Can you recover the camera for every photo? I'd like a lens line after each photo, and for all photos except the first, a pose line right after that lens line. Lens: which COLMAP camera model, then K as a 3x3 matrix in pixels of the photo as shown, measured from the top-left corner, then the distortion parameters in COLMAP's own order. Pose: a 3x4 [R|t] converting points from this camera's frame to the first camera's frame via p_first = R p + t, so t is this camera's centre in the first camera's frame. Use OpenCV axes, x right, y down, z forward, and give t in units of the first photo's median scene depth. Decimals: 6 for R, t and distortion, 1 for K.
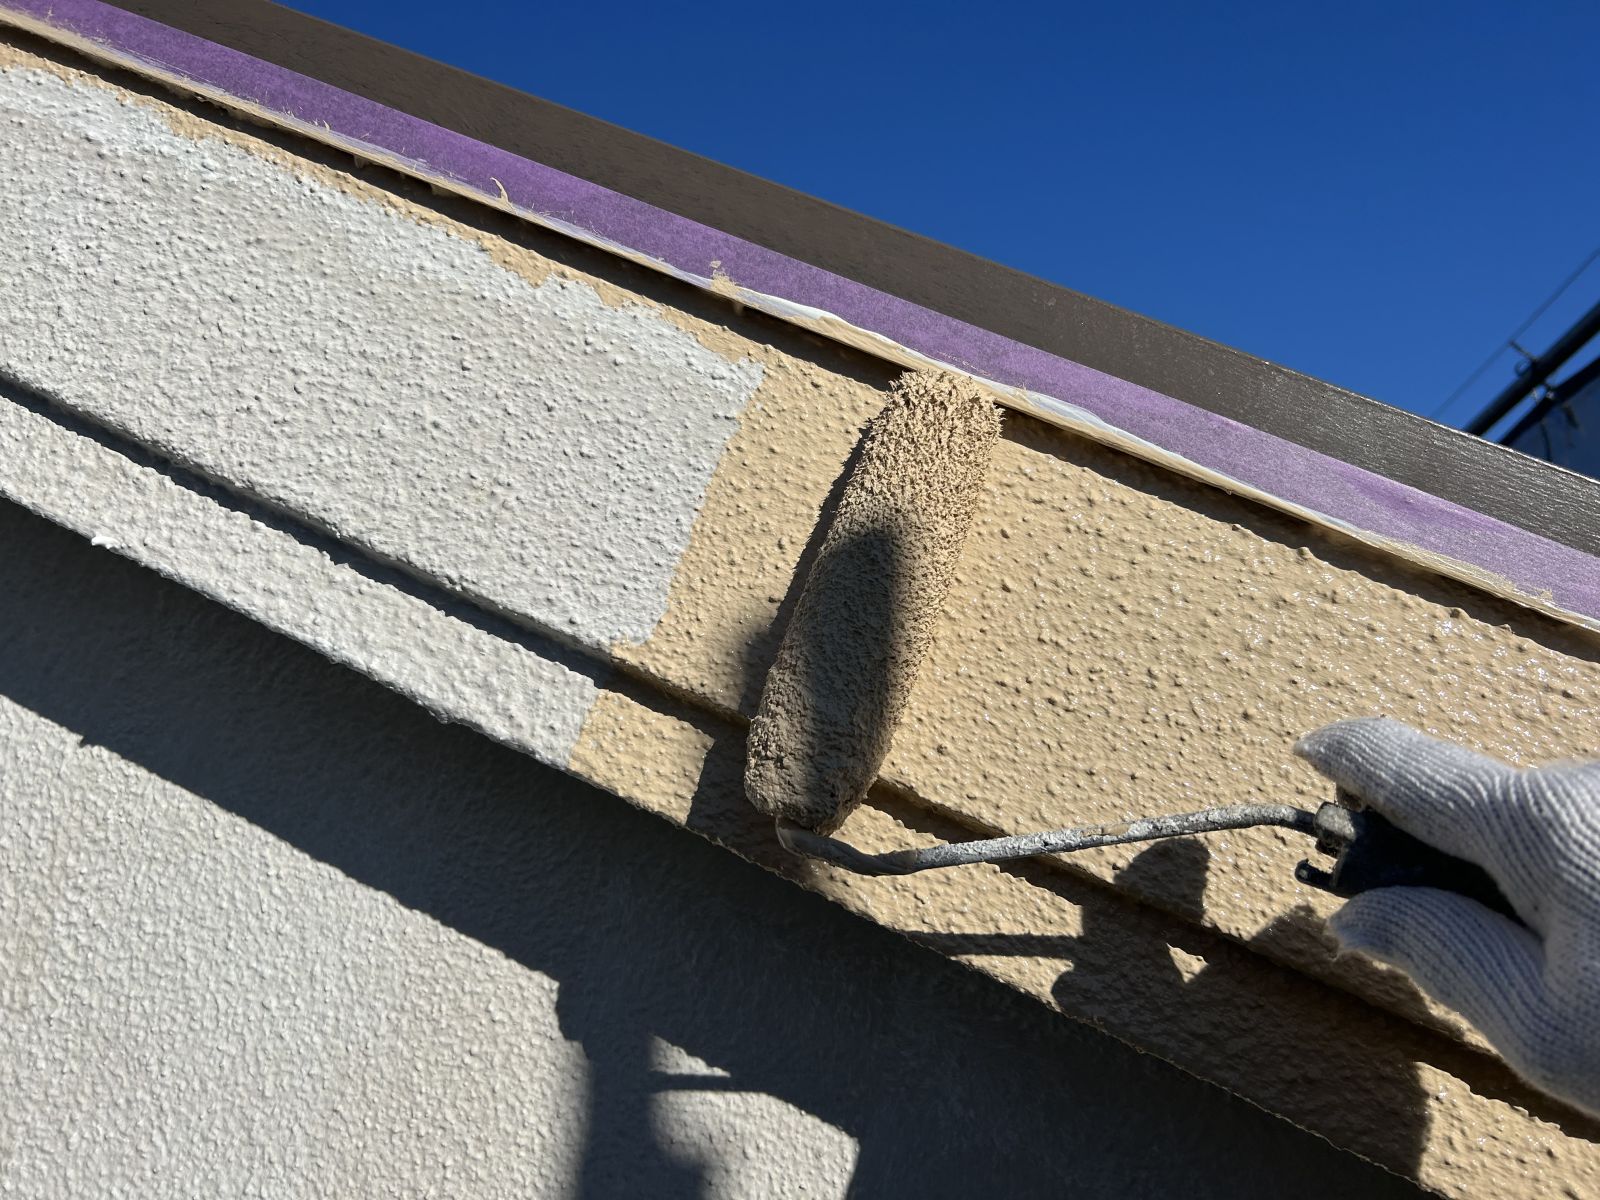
lens RADIAL K [[1240.6, 0, 800.0], [0, 1240.6, 600.0], [0, 0, 1]] dist [0.075481, -0.097779]
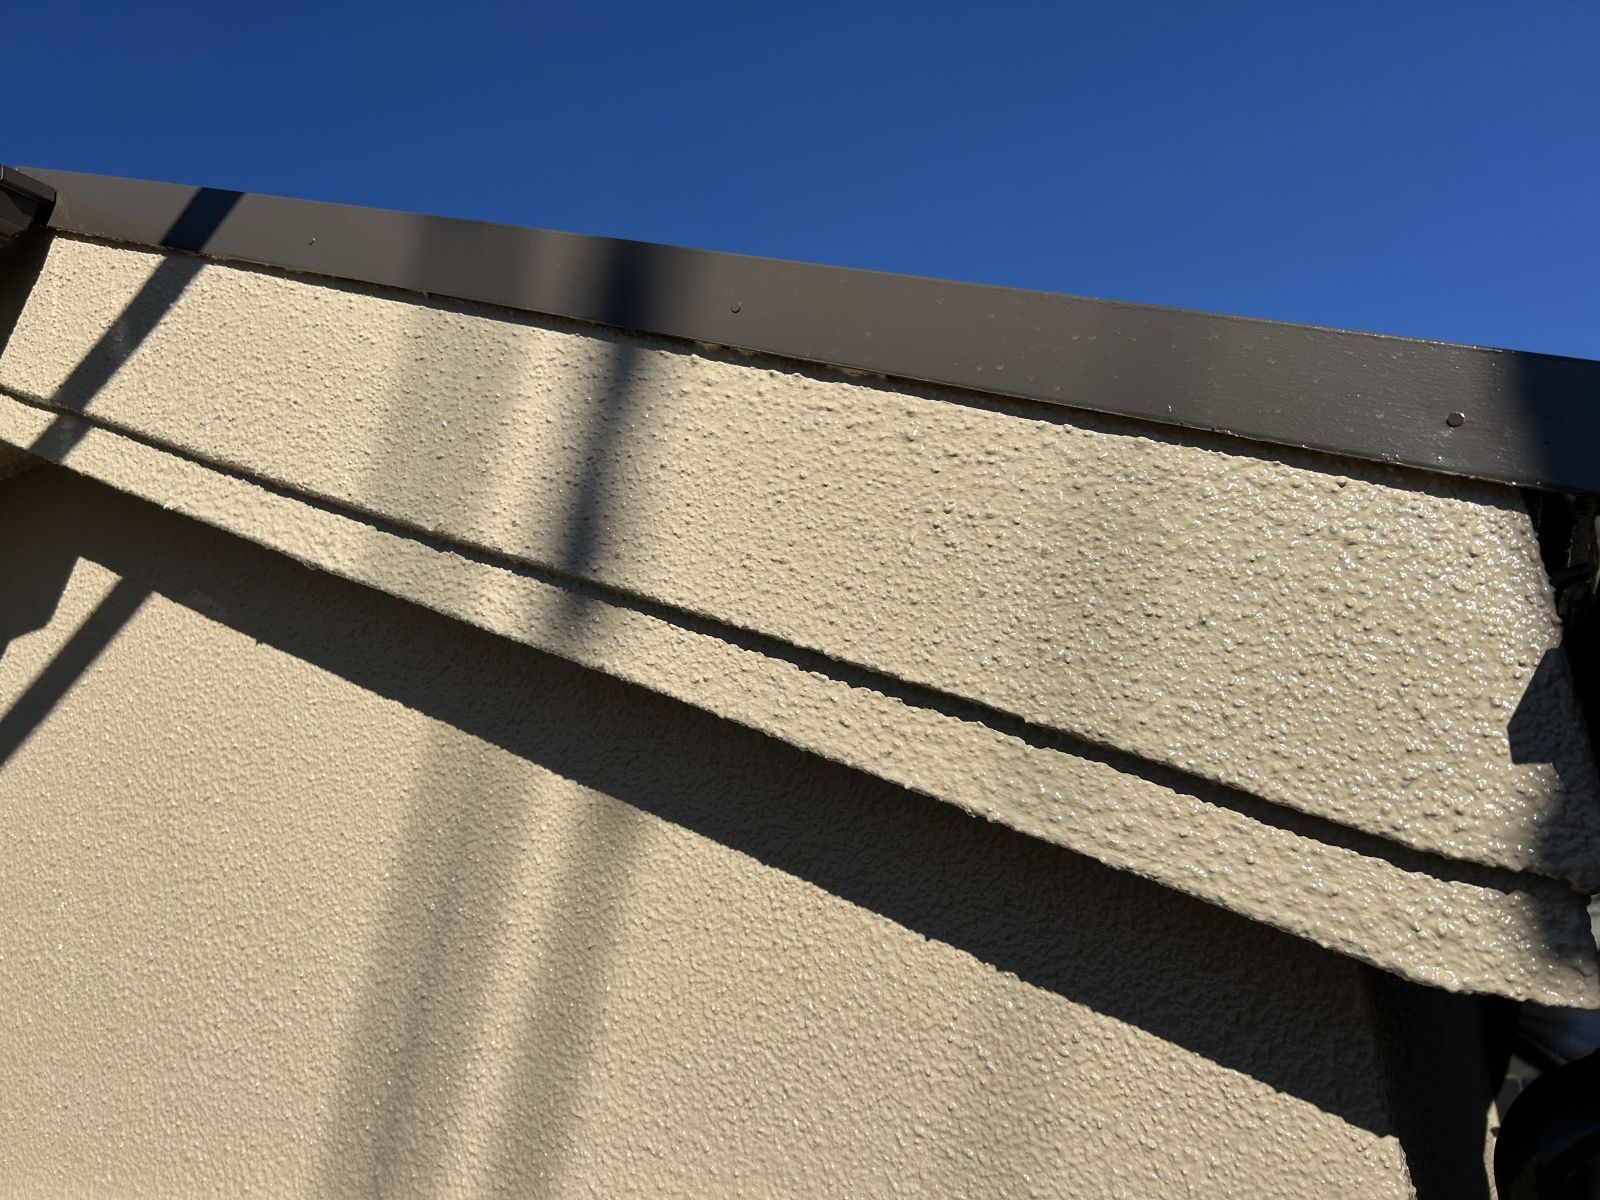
lens RADIAL K [[1240.6, 0, 800.0], [0, 1240.6, 600.0], [0, 0, 1]] dist [0.075481, -0.097779]
pose [[0.922359, -0.153023, -0.354735, 0.915758], [0.135161, 0.987999, -0.074759, 0.350346], [0.361918, 0.021008, 0.931973, -0.352306]]
